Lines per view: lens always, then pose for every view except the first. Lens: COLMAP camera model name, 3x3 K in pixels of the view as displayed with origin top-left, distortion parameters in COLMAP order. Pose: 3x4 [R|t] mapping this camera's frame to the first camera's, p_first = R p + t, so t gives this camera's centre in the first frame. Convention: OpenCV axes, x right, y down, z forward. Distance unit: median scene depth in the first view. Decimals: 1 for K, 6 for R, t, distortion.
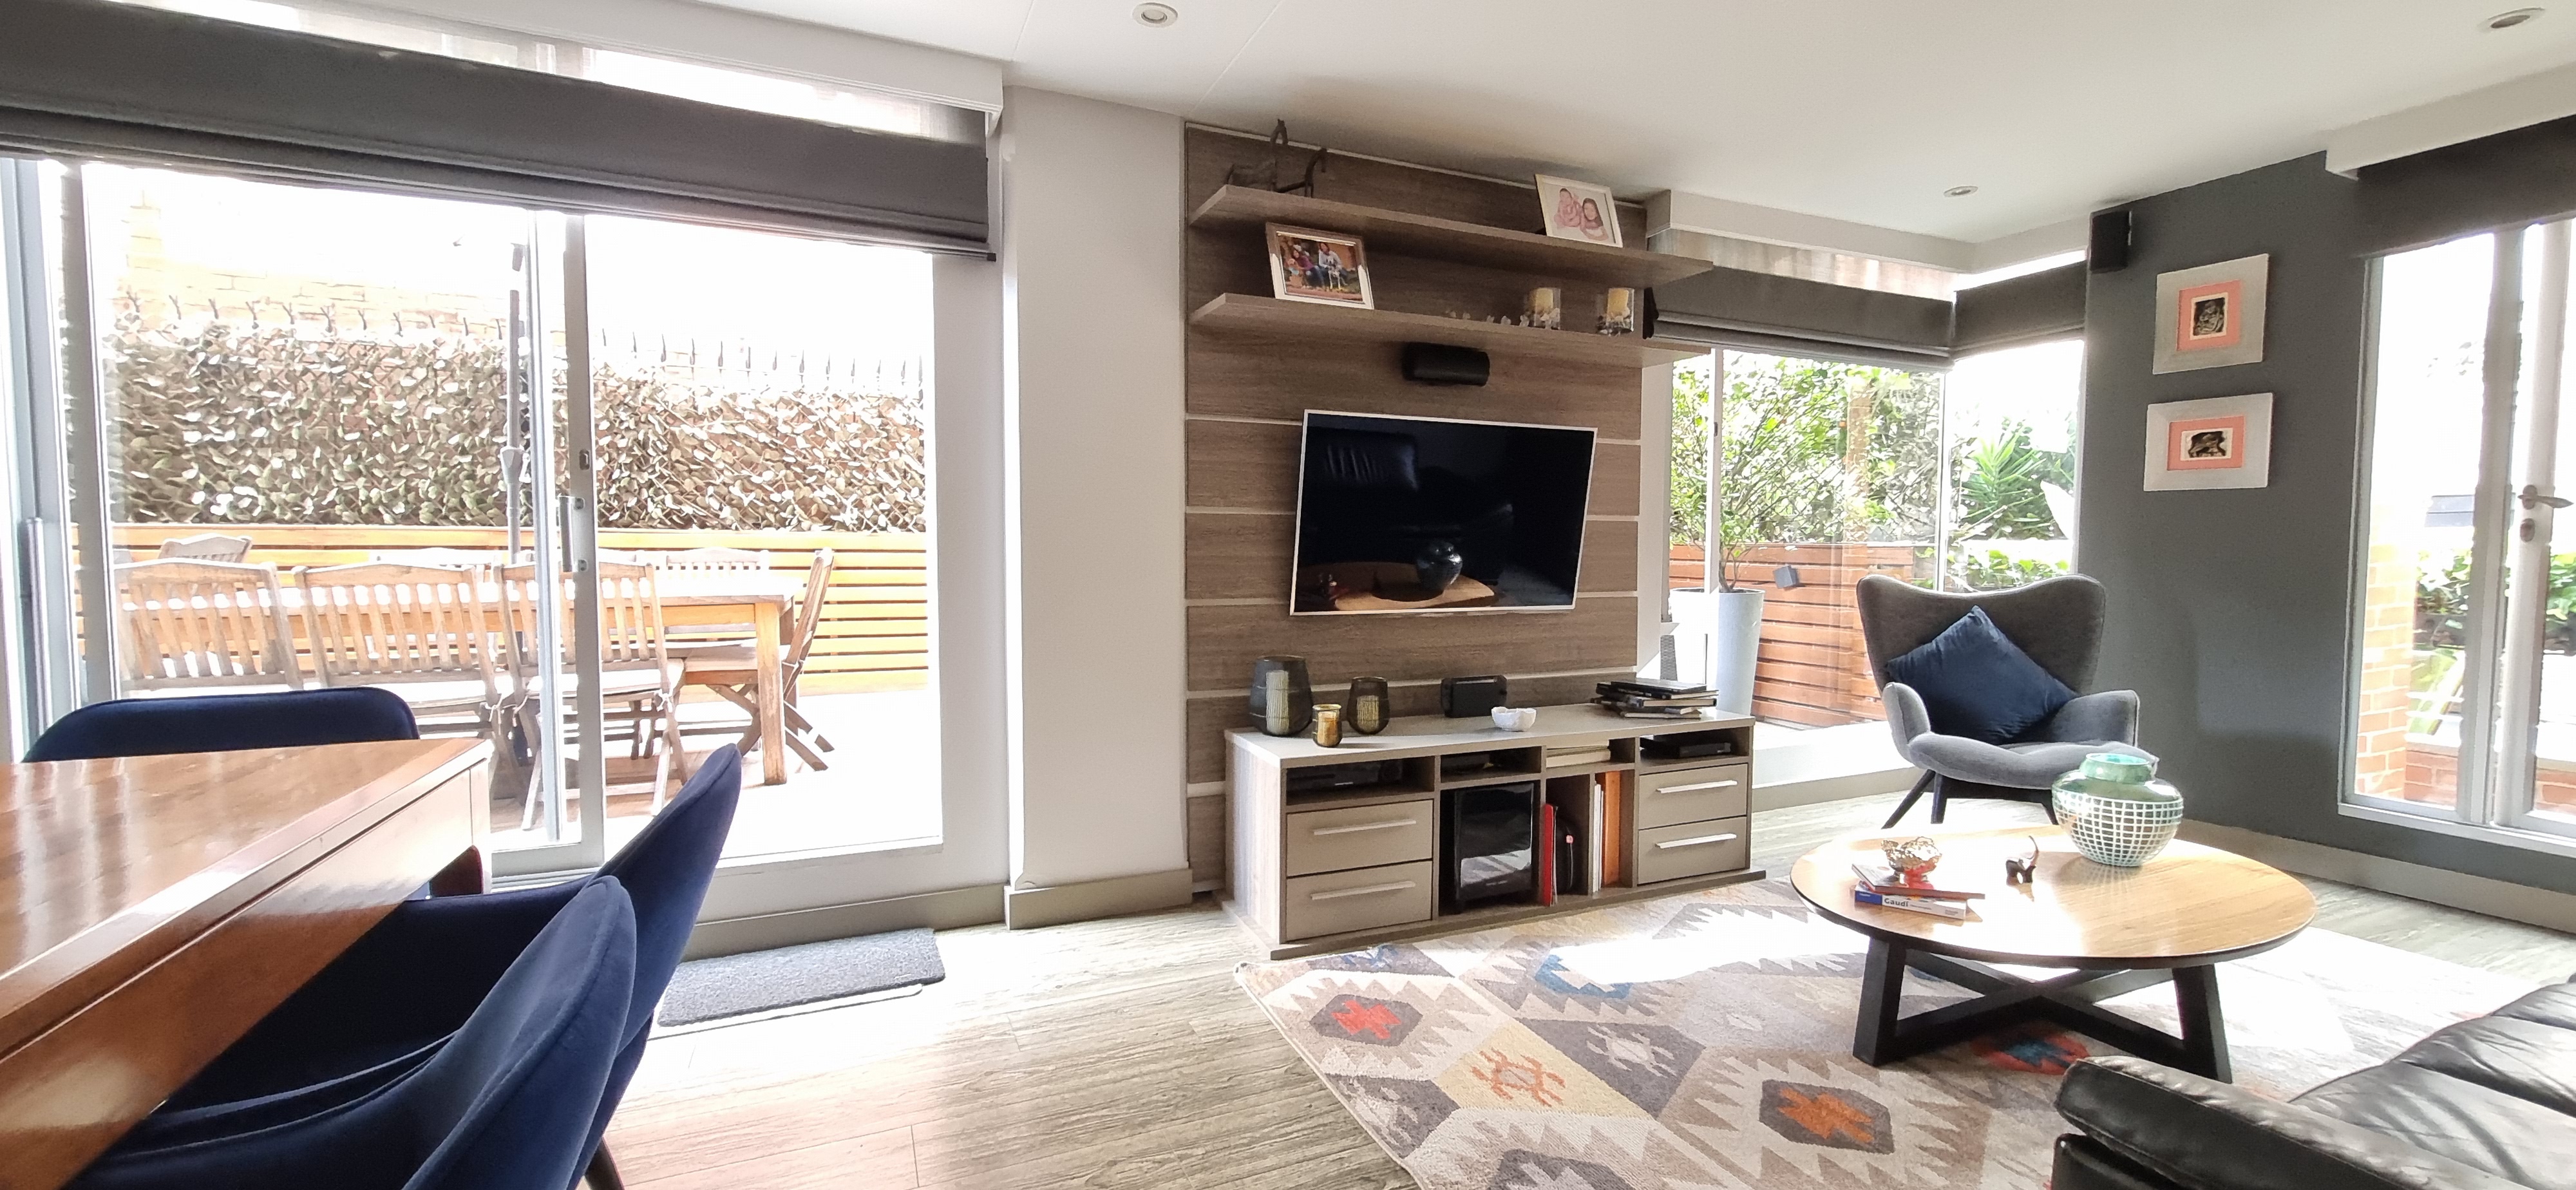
lens RADIAL K [[1022.0, 0, 1300.4], [0, 1022.0, 602.2], [0, 0, 1]] dist [0.007633, -0.004050]
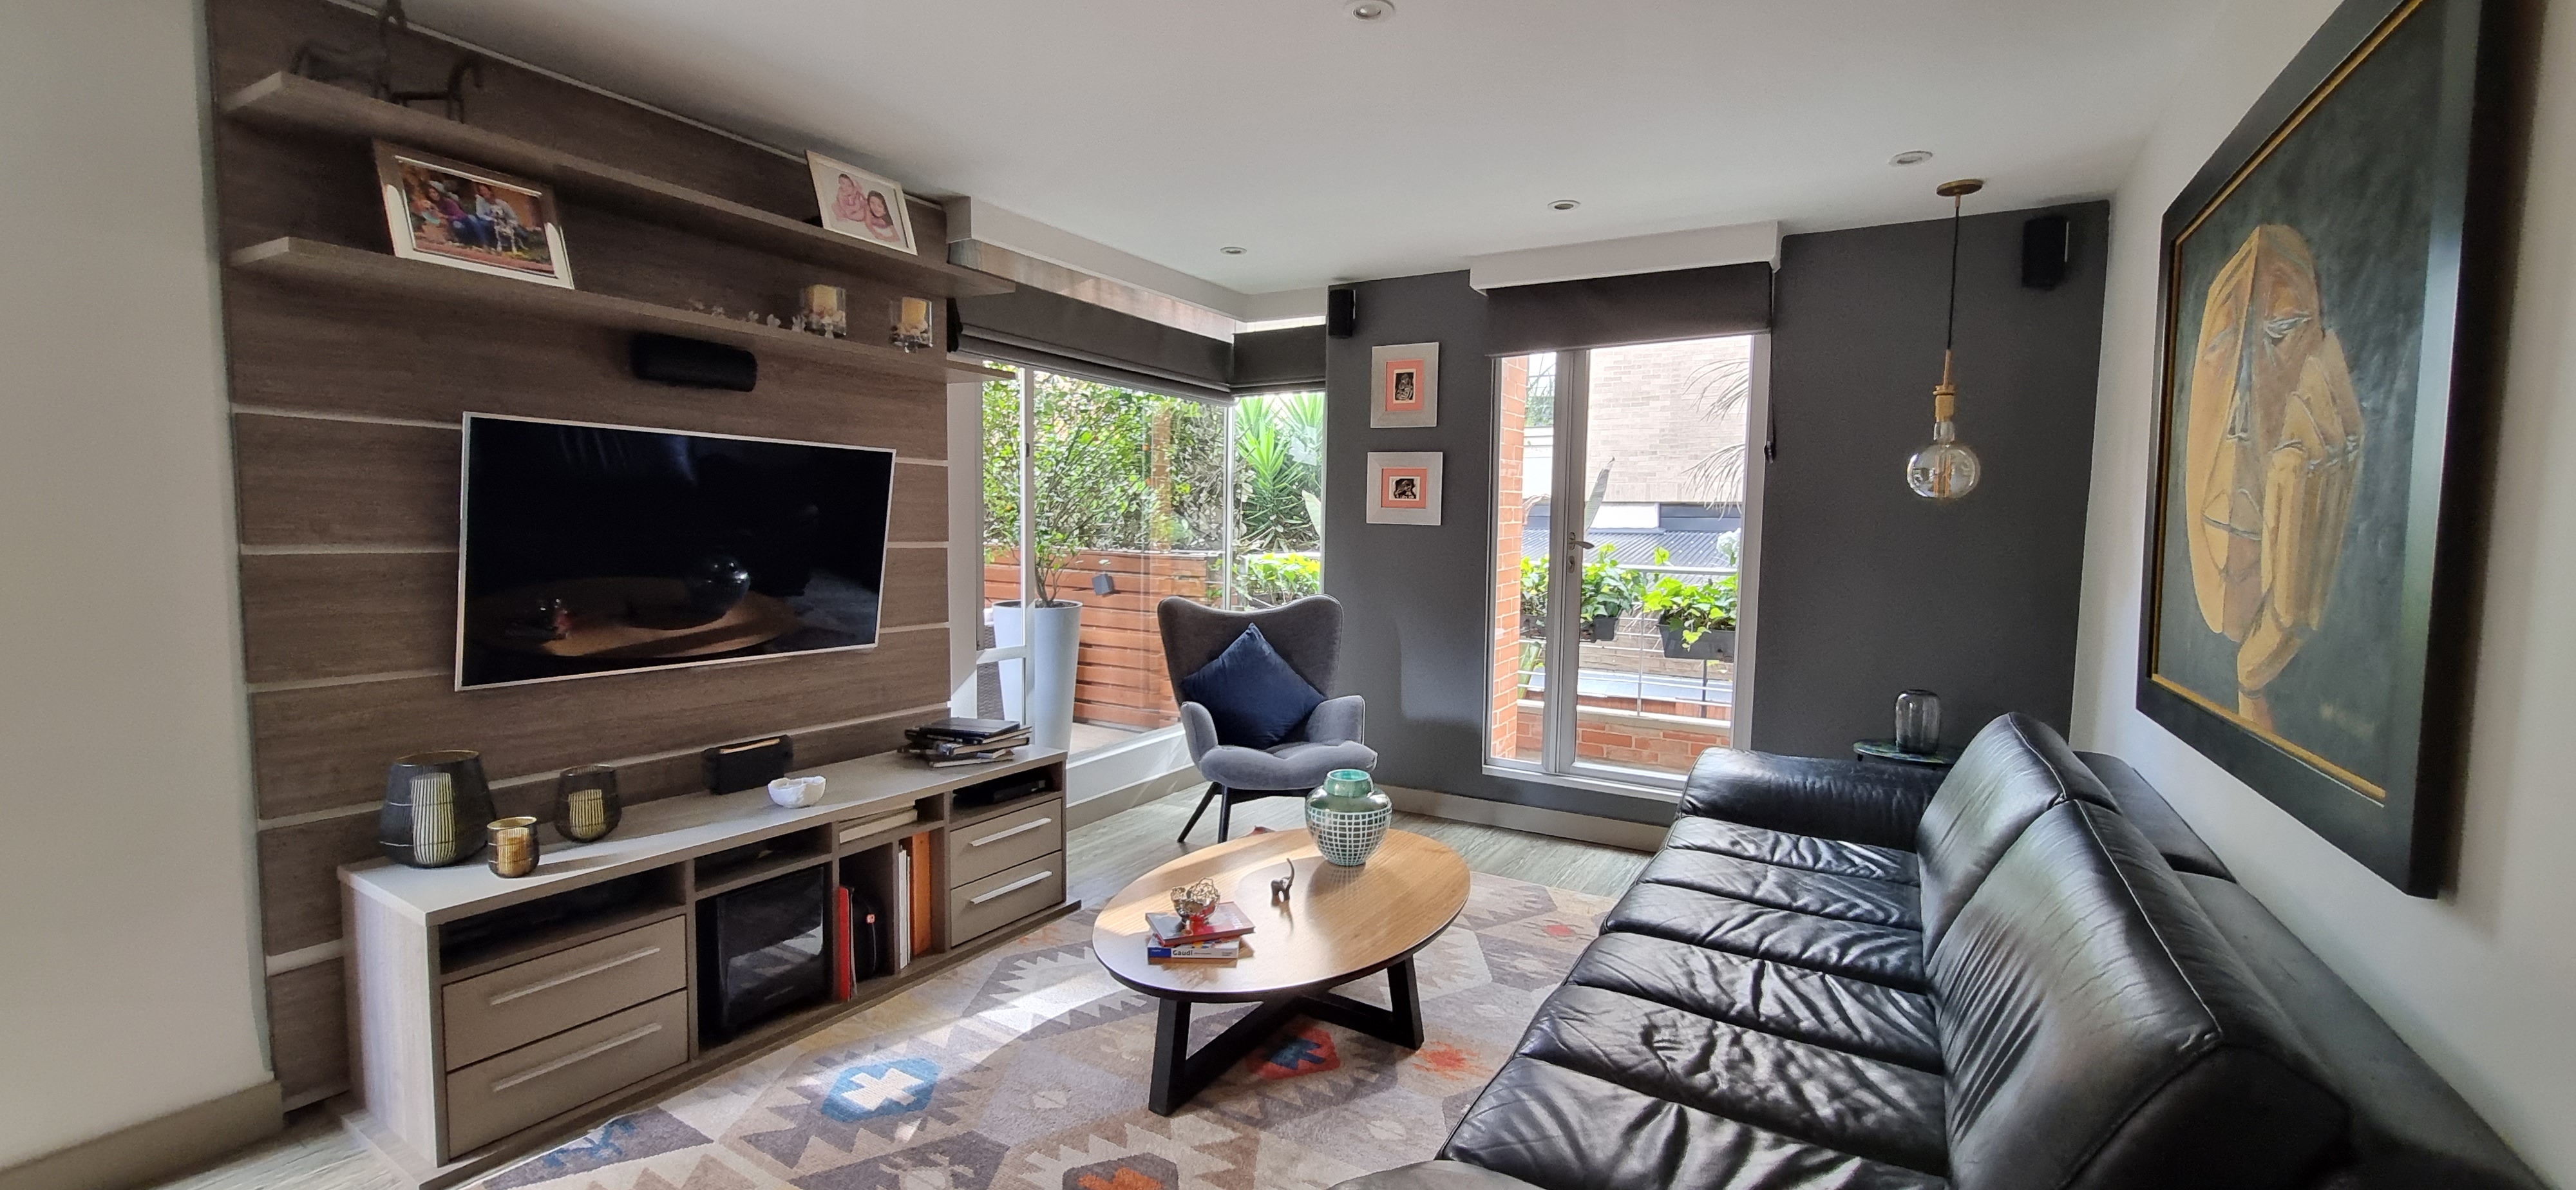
lens RADIAL K [[1022.0, 0, 1300.4], [0, 1022.0, 602.2], [0, 0, 1]] dist [0.007633, -0.004050]
pose [[0.814582, -0.032052, 0.579162, 0.057249], [0.015583, 0.999321, 0.033387, -0.063507], [-0.579839, -0.018171, 0.814529, 0.058227]]
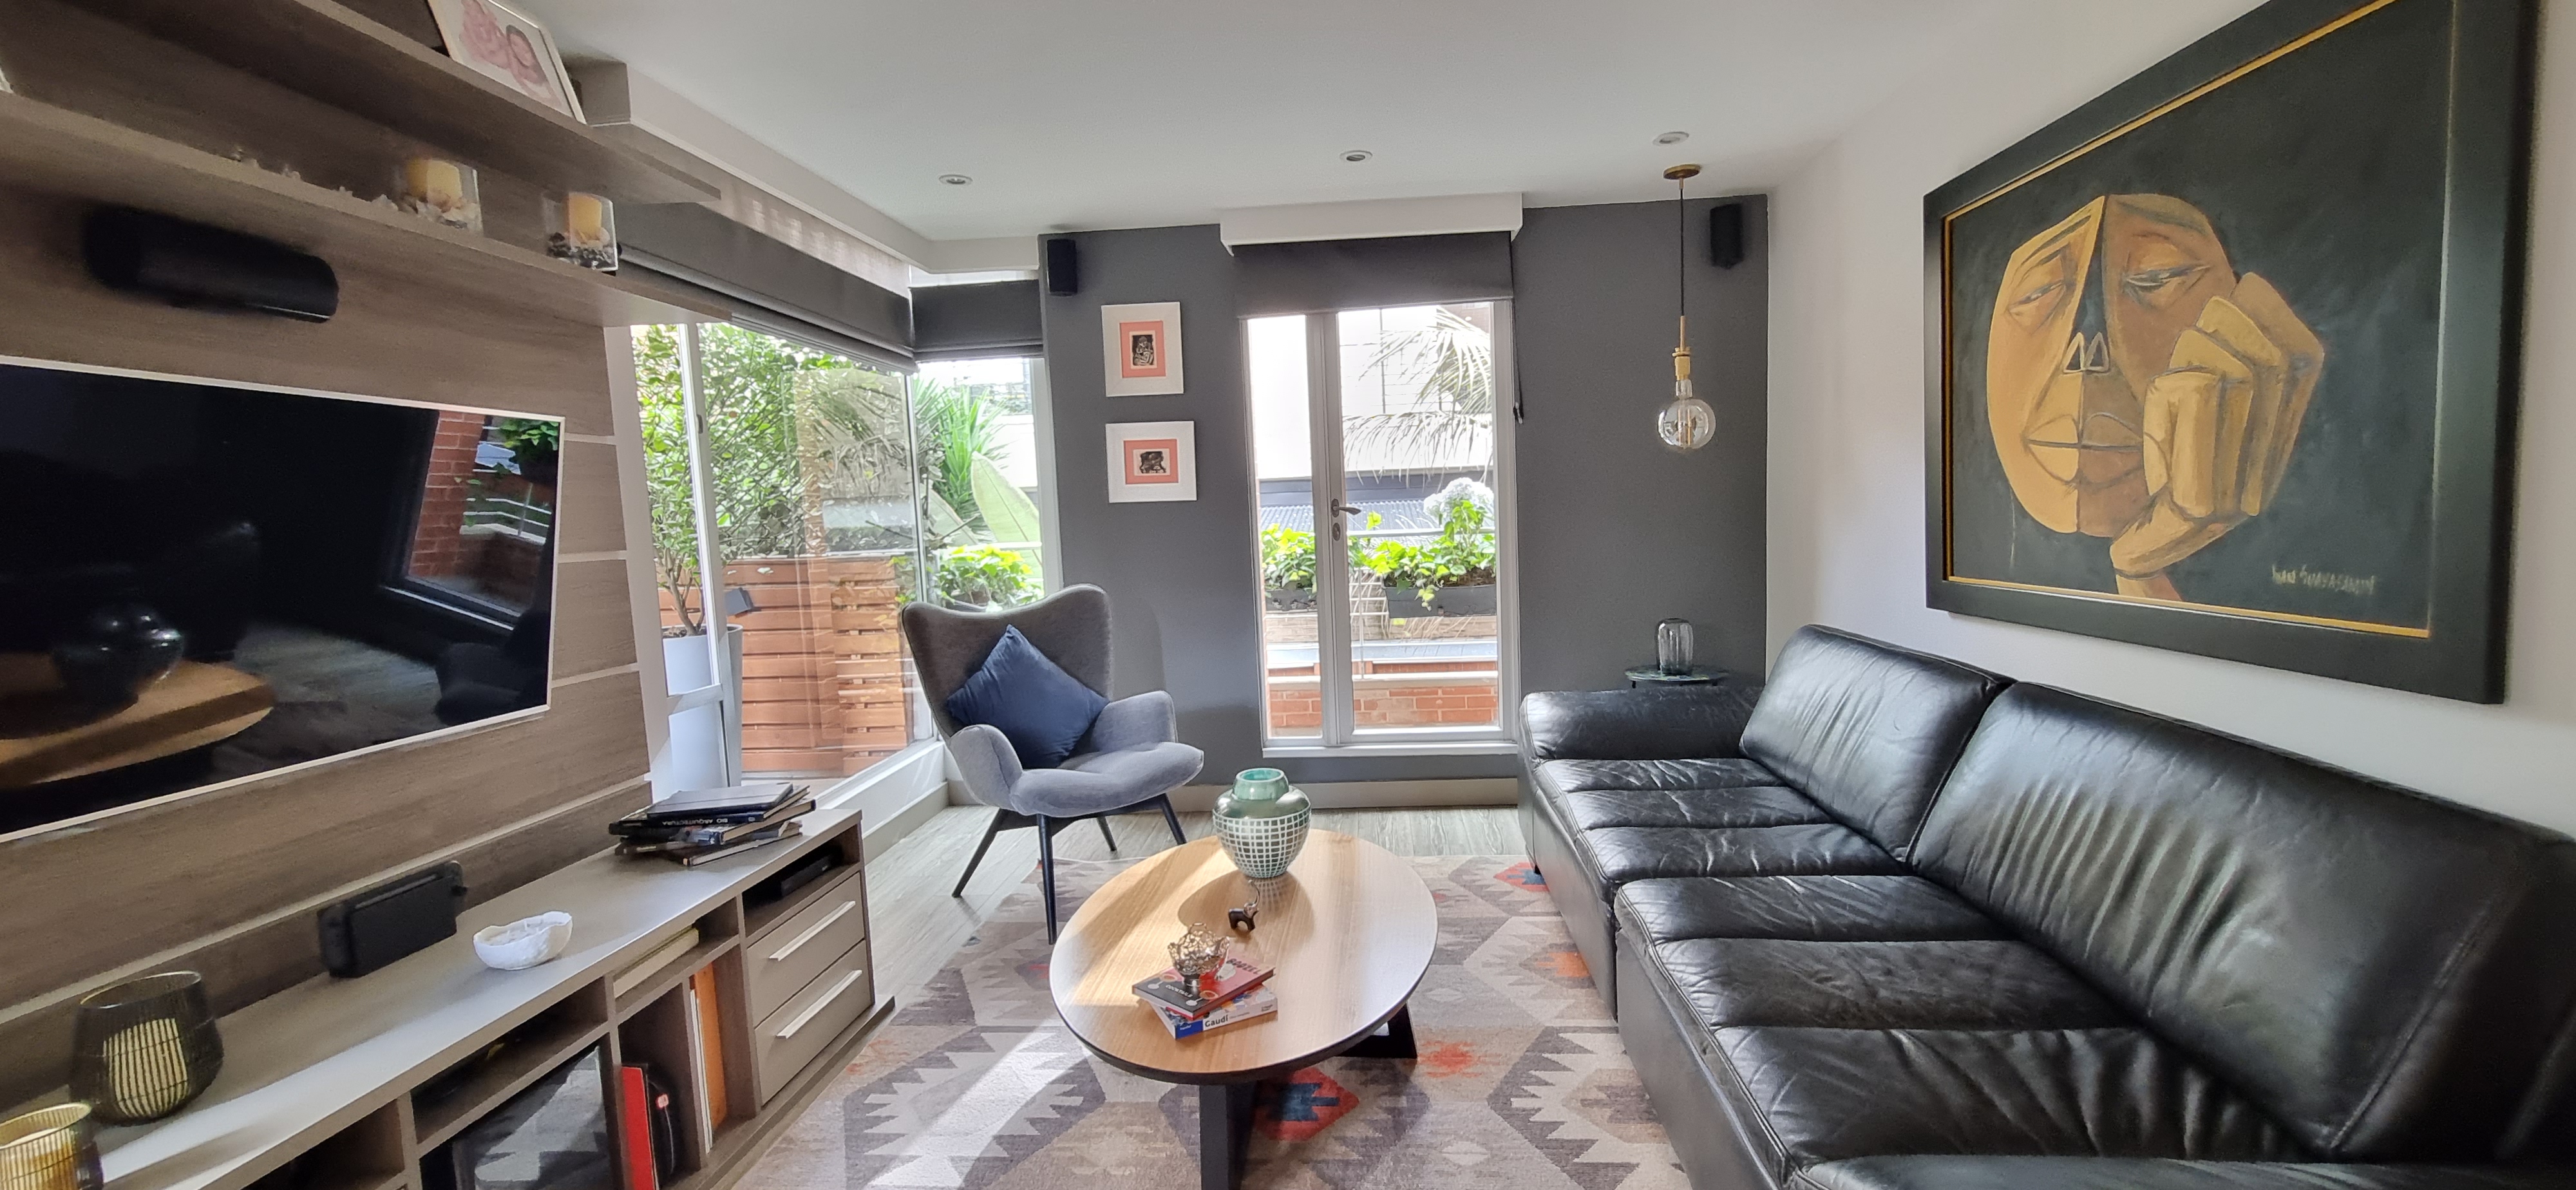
lens RADIAL K [[1023.7, 0, 1300.0], [0, 1023.7, 600.2], [0, 0, 1]] dist [0.000975, 0.000681]
pose [[0.471583, -0.099458, 0.876195, -0.057980], [0.088554, 0.993938, 0.065162, -0.065318], [-0.877364, 0.046861, 0.477532, 0.343146]]
